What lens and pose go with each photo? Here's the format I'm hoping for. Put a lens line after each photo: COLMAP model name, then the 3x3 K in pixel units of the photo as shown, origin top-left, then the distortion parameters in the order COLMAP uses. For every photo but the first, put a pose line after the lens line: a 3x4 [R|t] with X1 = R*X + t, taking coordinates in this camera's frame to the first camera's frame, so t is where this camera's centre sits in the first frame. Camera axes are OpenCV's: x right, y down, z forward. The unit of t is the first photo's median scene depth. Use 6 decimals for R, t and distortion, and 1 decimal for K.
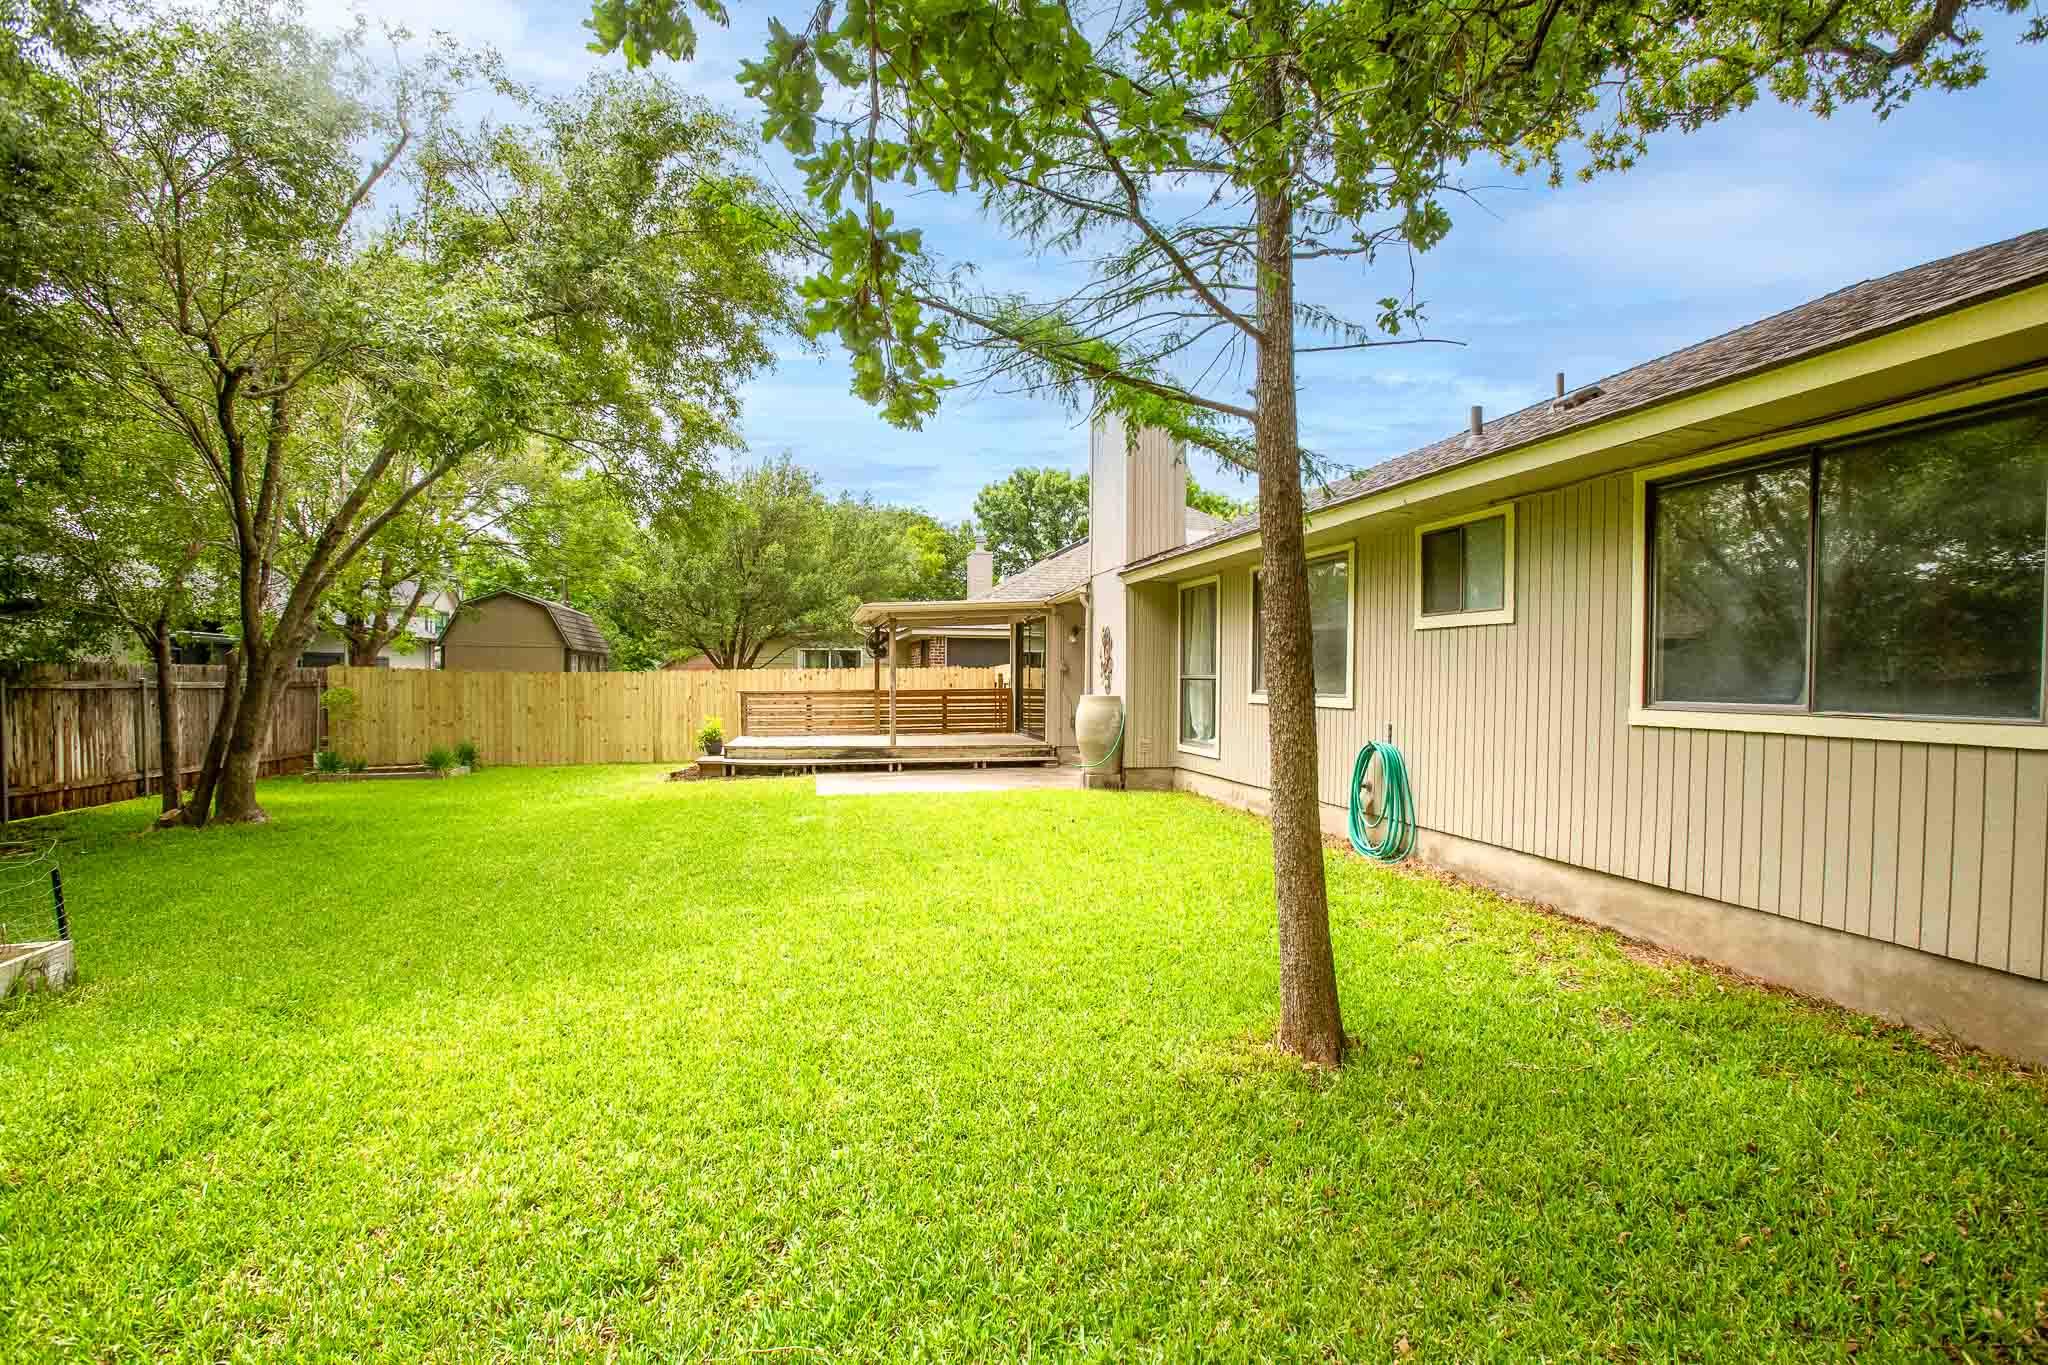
lens RADIAL K [[1025.8, 0, 1024.0], [0, 1025.8, 682.5], [0, 0, 1]] dist [0.000131, 0.000144]
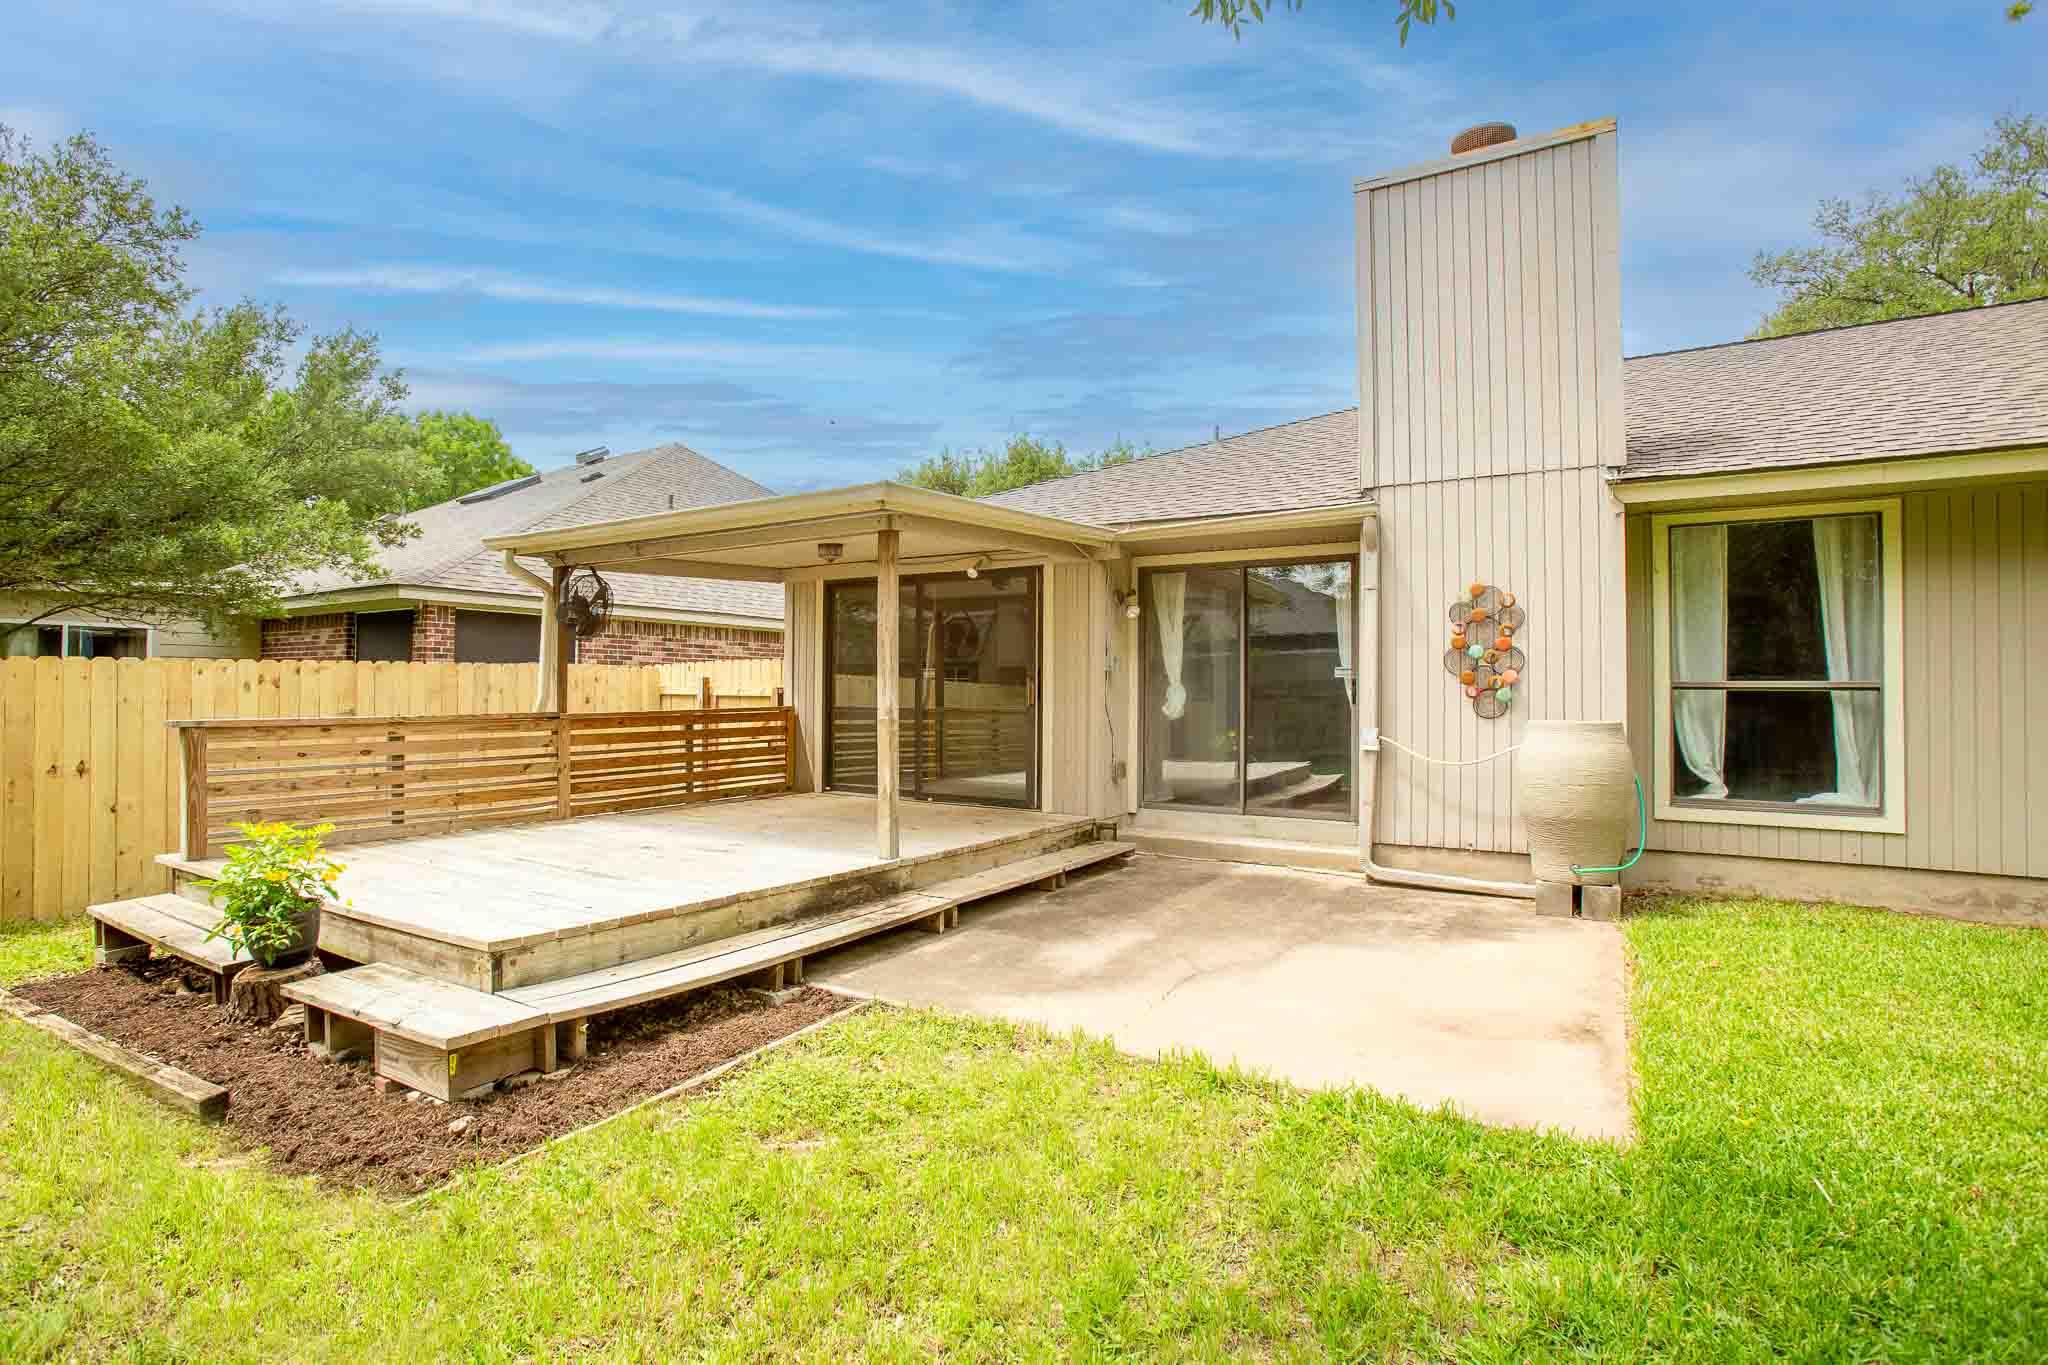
lens RADIAL K [[972.3, 0, 1024.0], [0, 972.3, 682.5], [0, 0, 1]] dist [-0.034829, 0.000316]
pose [[0.691888, 0.006919, 0.721972, -0.360920], [0.001052, 0.999943, -0.010591, -0.001325], [-0.722004, 0.008087, 0.691841, 0.715196]]
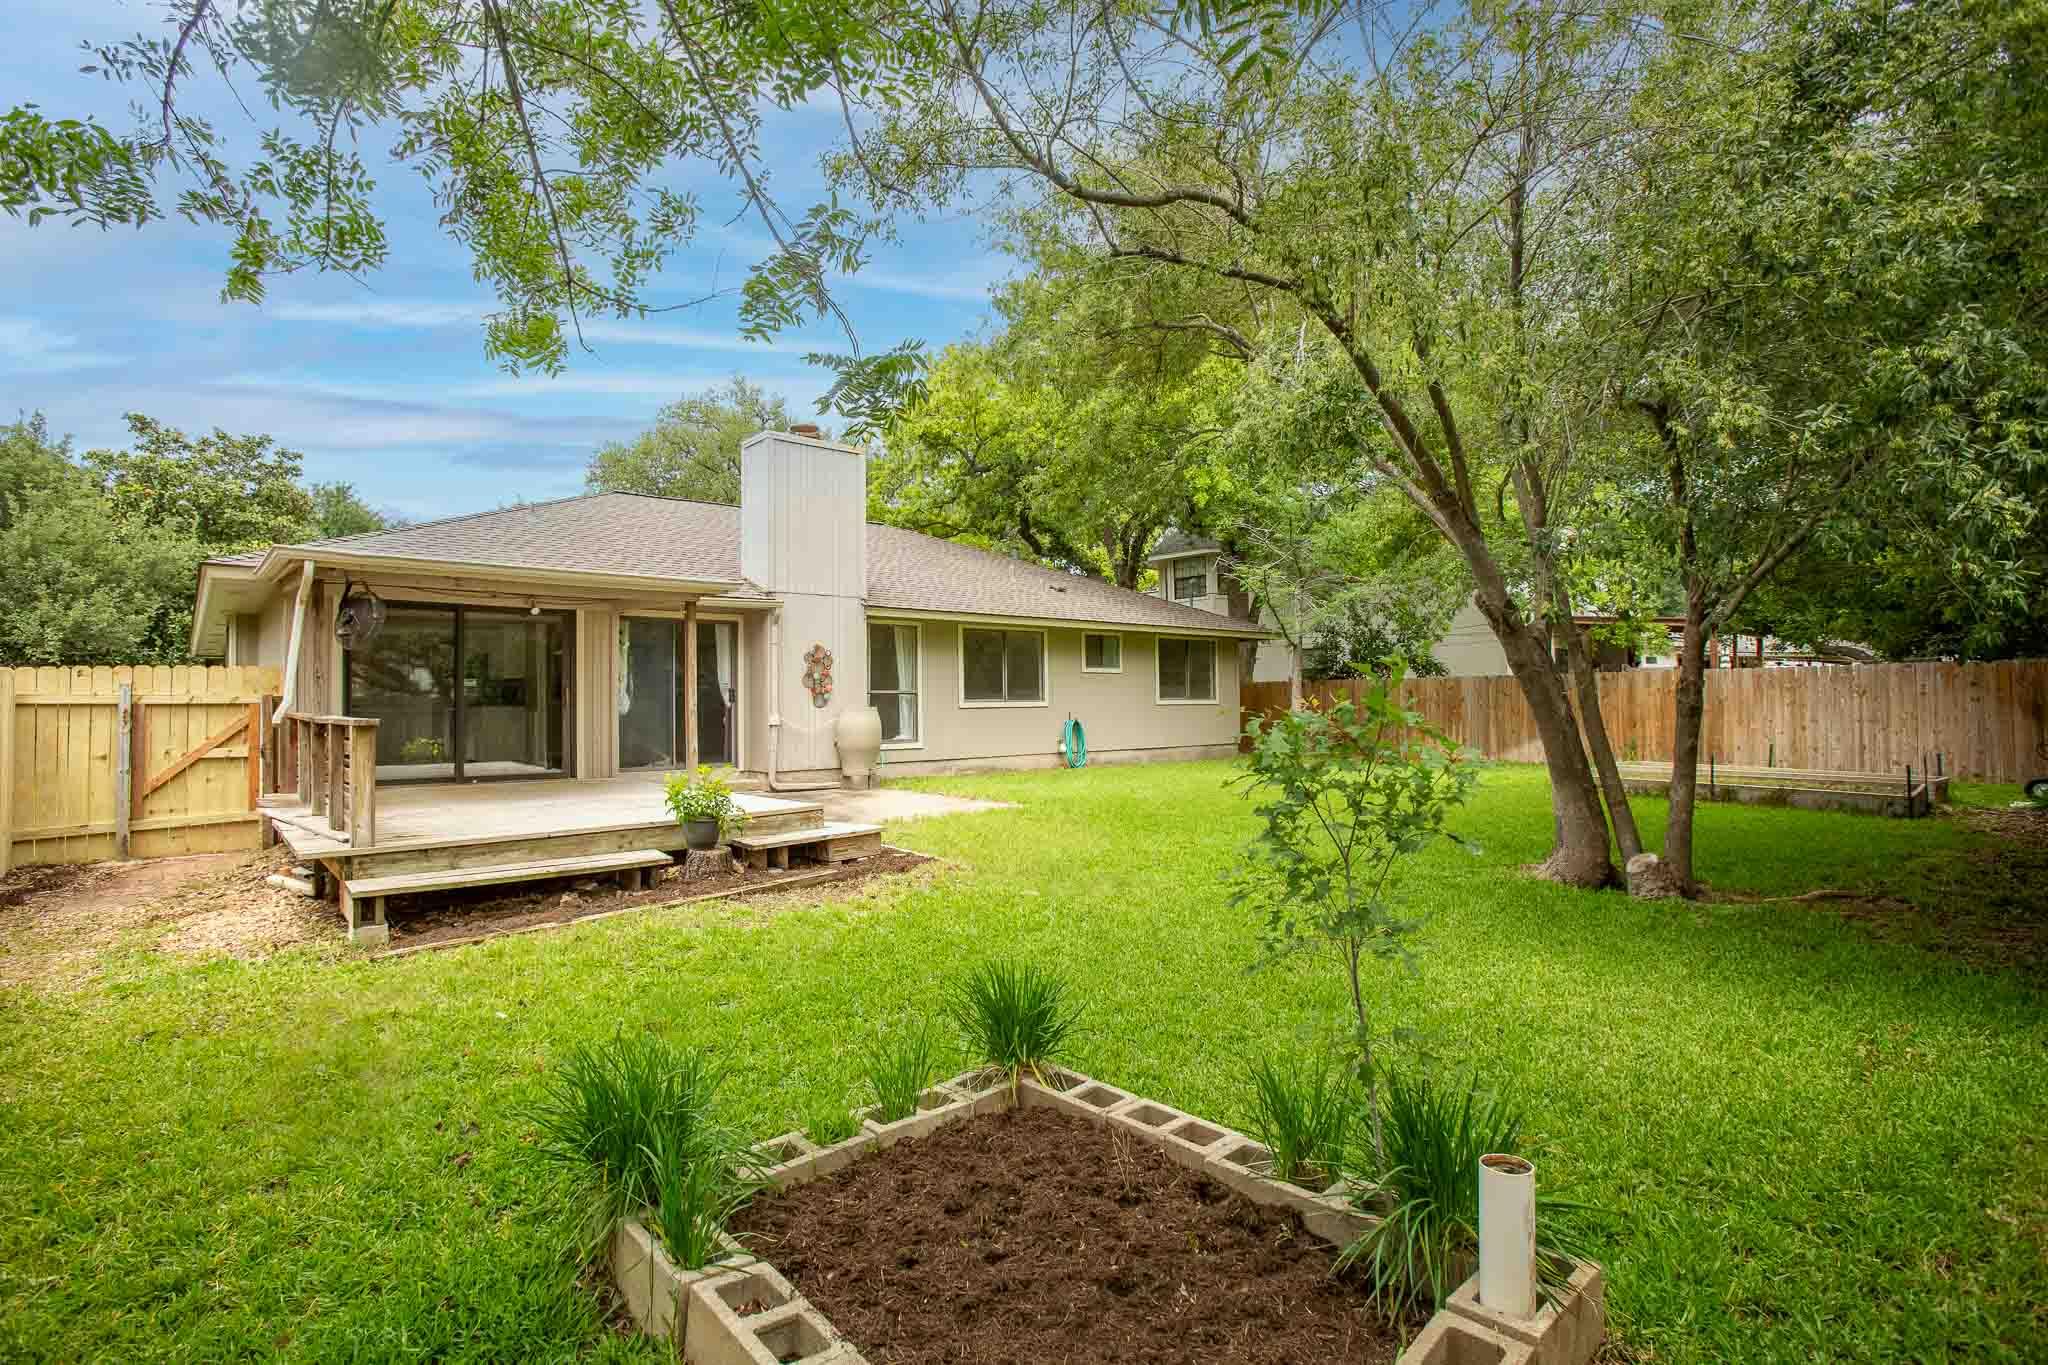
lens RADIAL K [[995.5, 0, 1024.0], [0, 995.5, 682.5], [0, 0, 1]] dist [0.000103, 0.000005]
pose [[-0.488536, 0.012264, 0.872458, -0.823359], [0.008672, 0.999920, -0.009200, -0.003257], [-0.872501, 0.003071, -0.488603, 1.148738]]
